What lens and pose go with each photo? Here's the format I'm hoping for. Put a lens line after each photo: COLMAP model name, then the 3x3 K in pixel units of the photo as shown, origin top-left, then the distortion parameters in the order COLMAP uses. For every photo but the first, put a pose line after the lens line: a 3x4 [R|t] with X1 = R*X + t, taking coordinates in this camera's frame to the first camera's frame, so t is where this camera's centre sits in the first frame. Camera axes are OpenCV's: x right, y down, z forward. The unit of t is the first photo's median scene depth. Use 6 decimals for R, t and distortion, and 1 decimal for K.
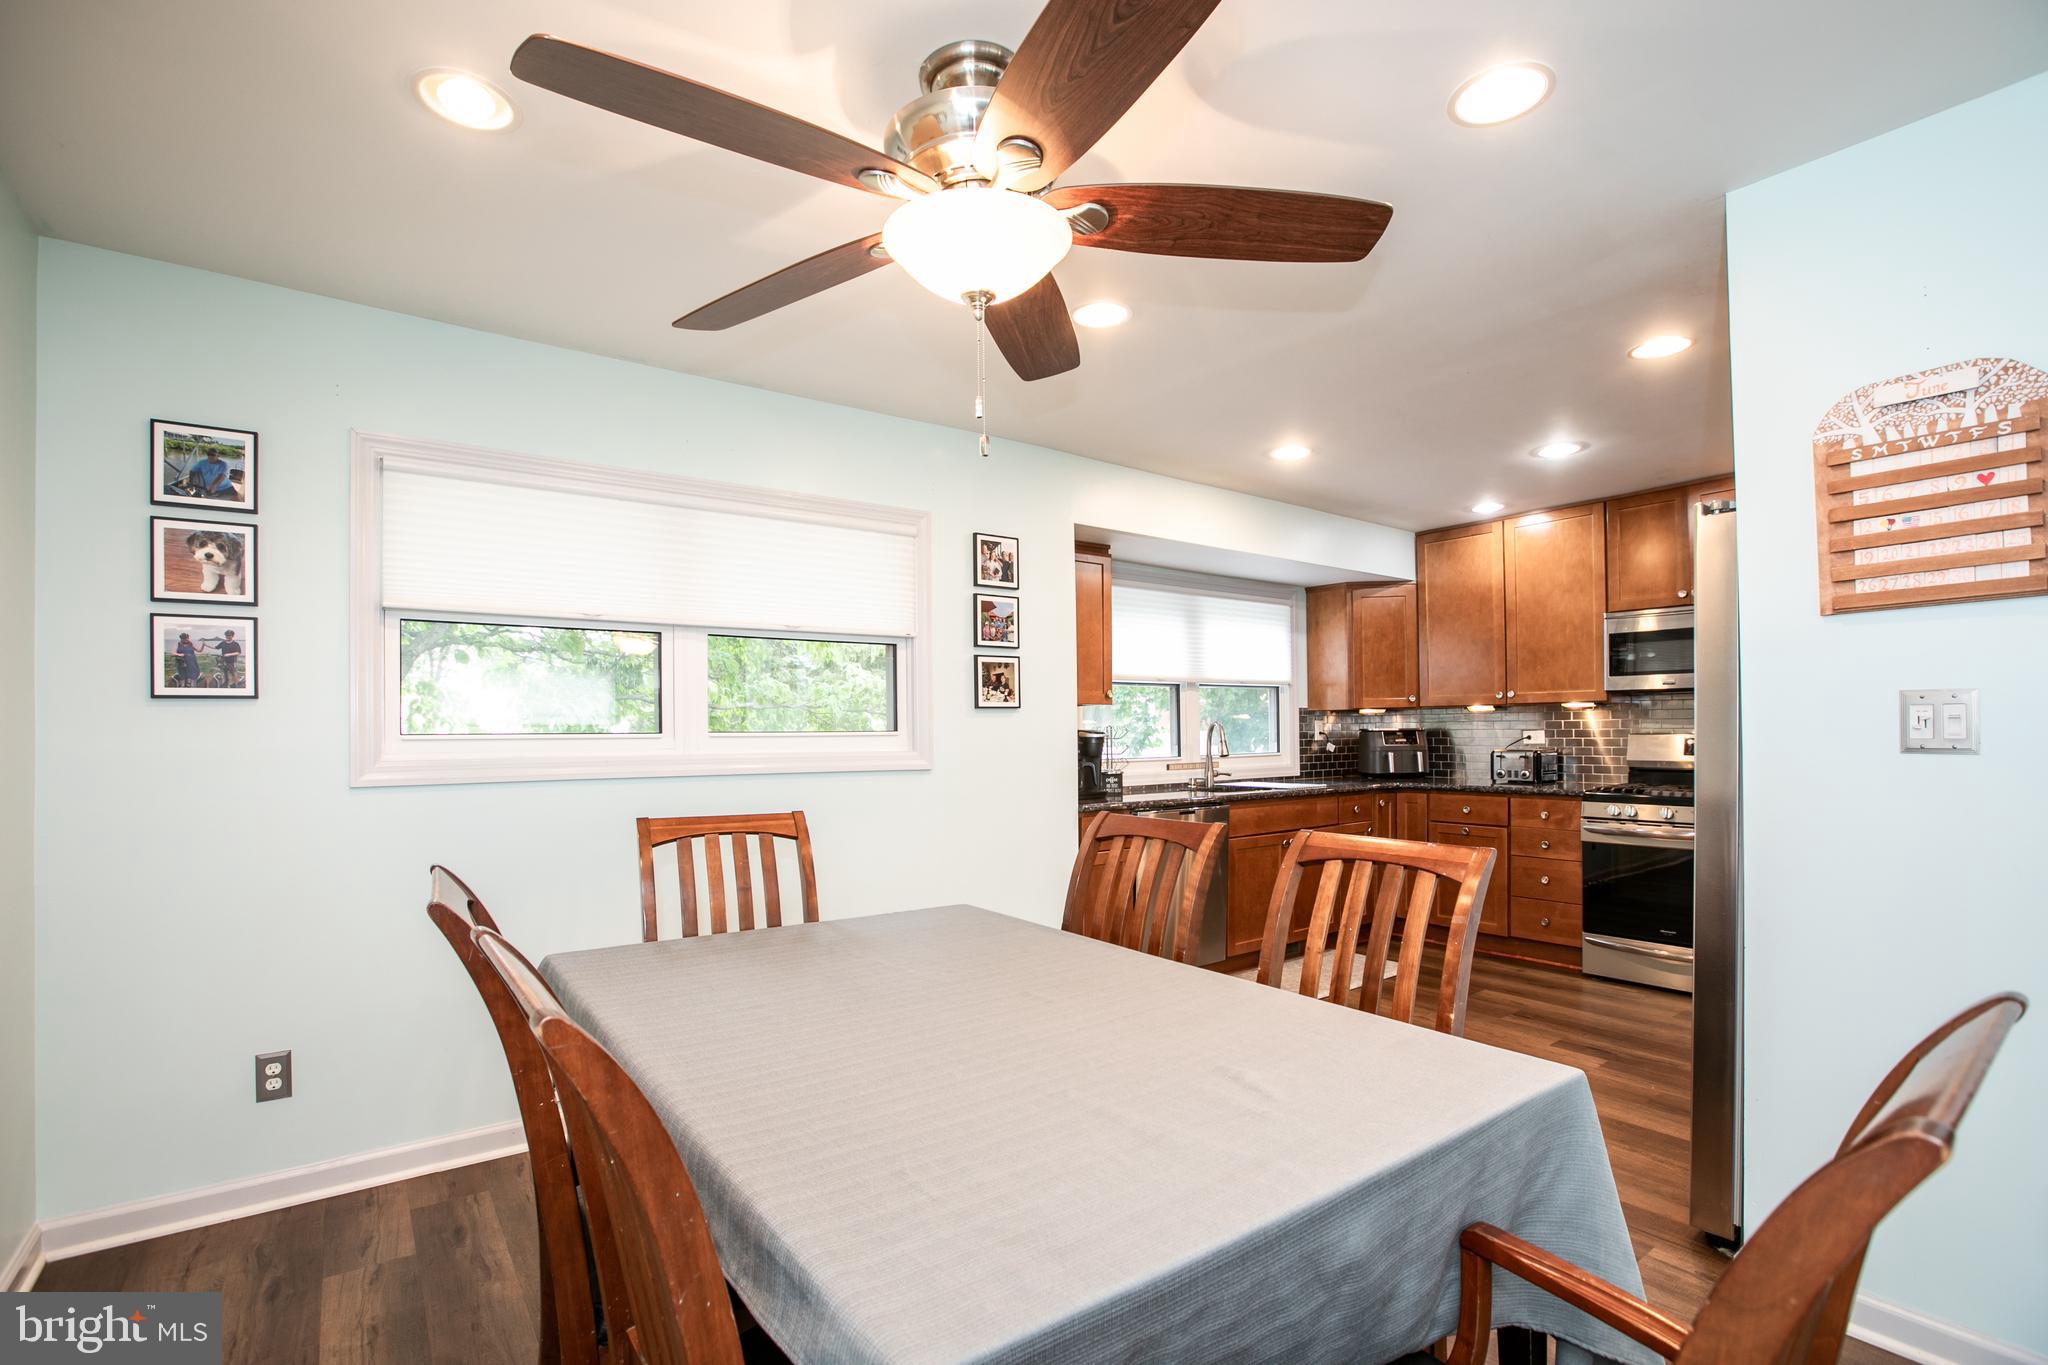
lens RADIAL K [[972.4, 0, 1026.8], [0, 972.4, 723.9], [0, 0, 1]] dist [-0.018438, 0.000419]
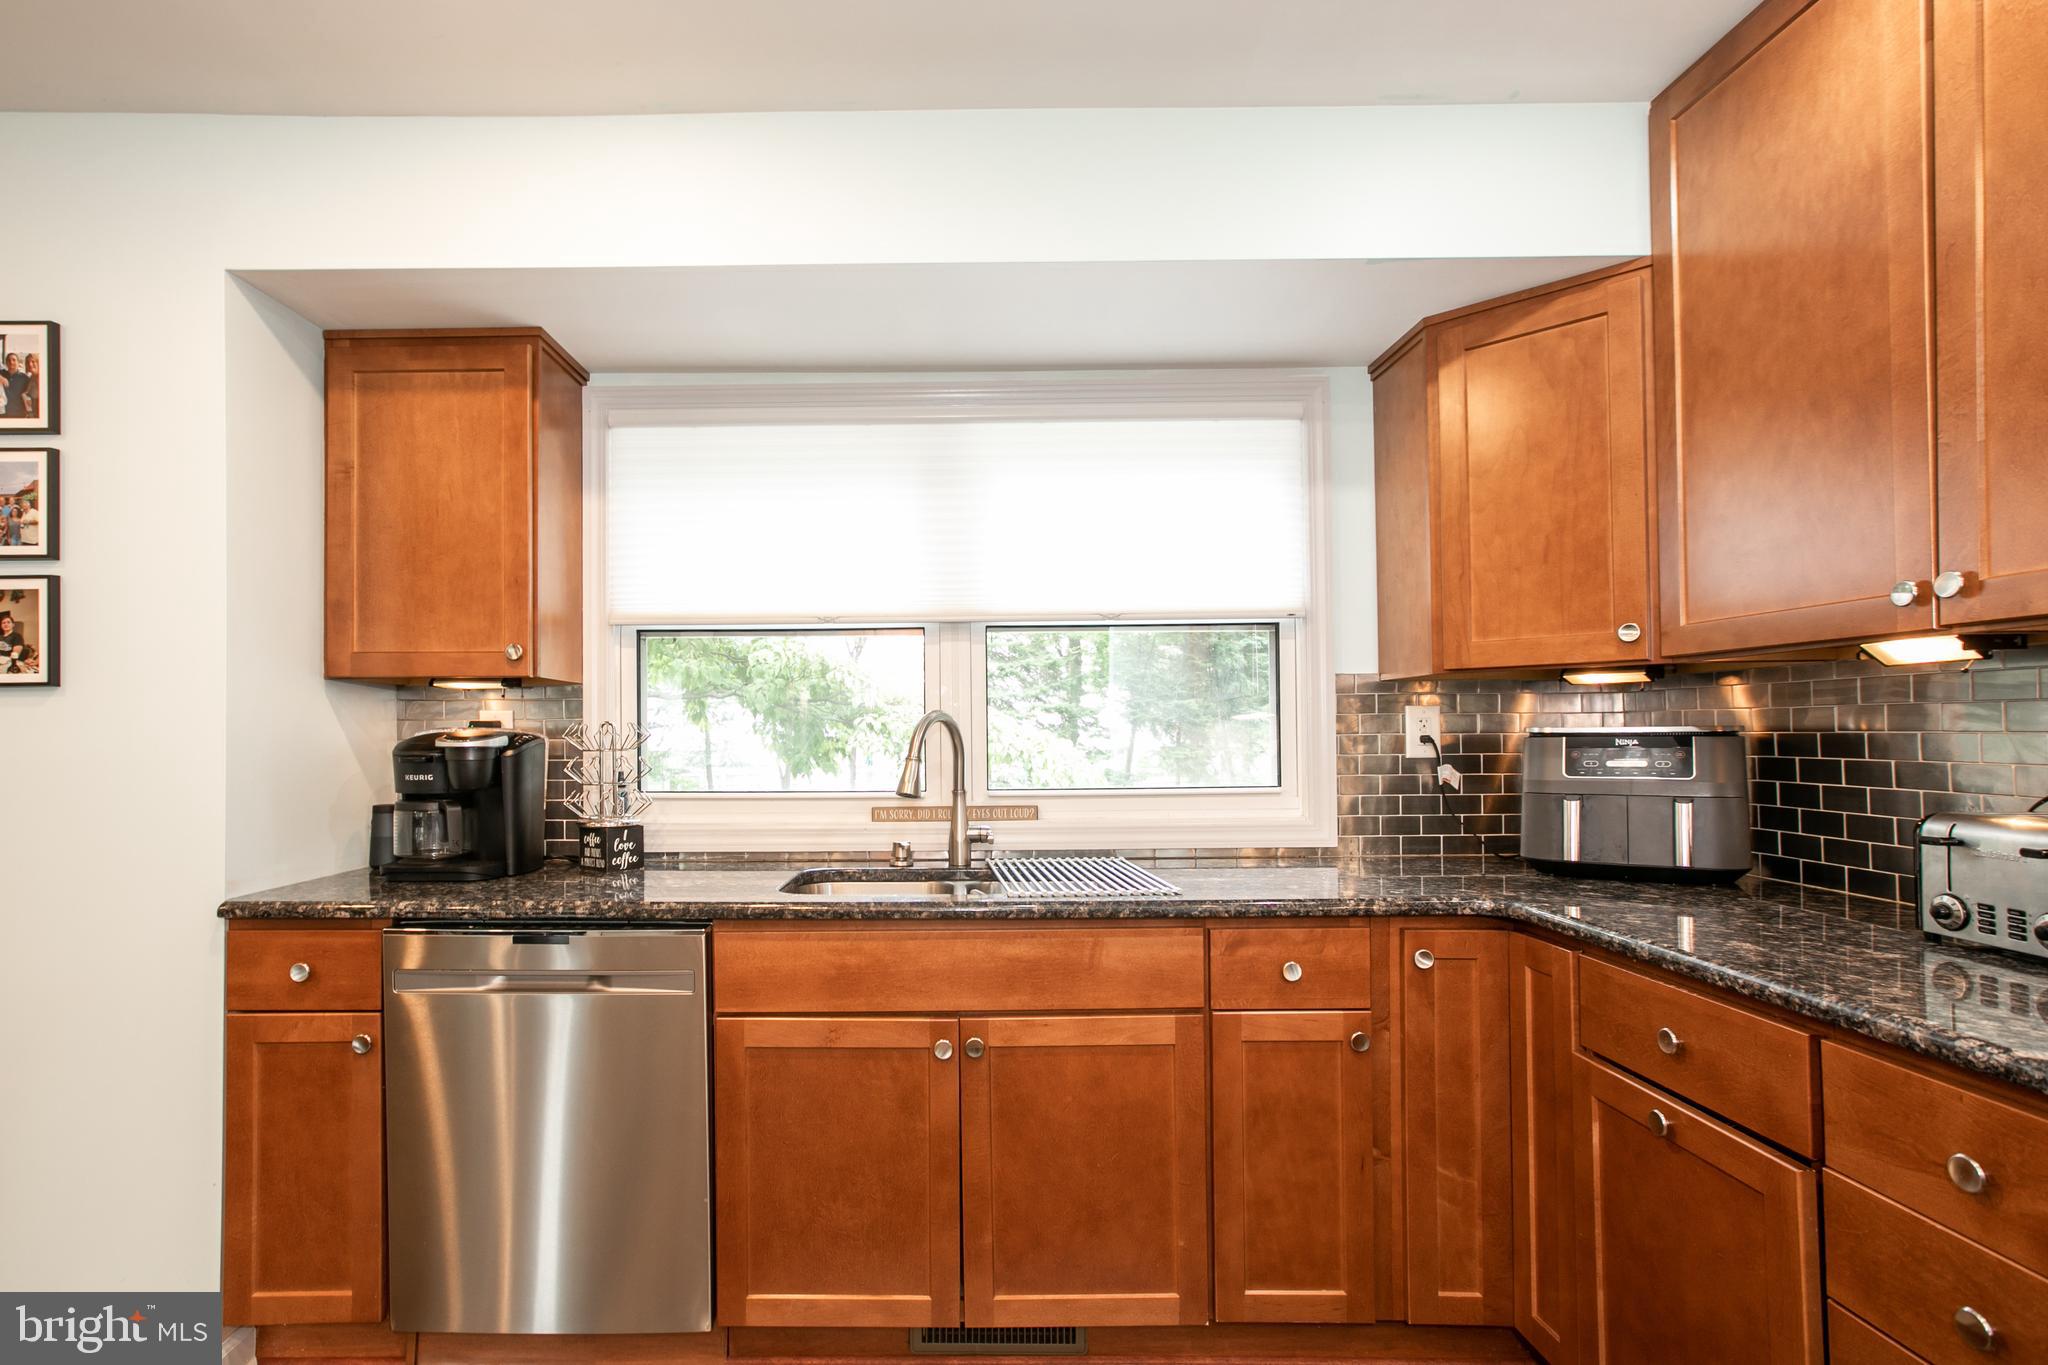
lens RADIAL K [[972.4, 0, 1026.8], [0, 972.4, 723.9], [0, 0, 1]] dist [-0.018438, 0.000419]
pose [[0.788631, -0.001955, -0.614864, 0.487761], [0.005310, 0.999979, 0.003631, 0.002104], [0.614844, -0.006129, 0.788625, 0.707143]]
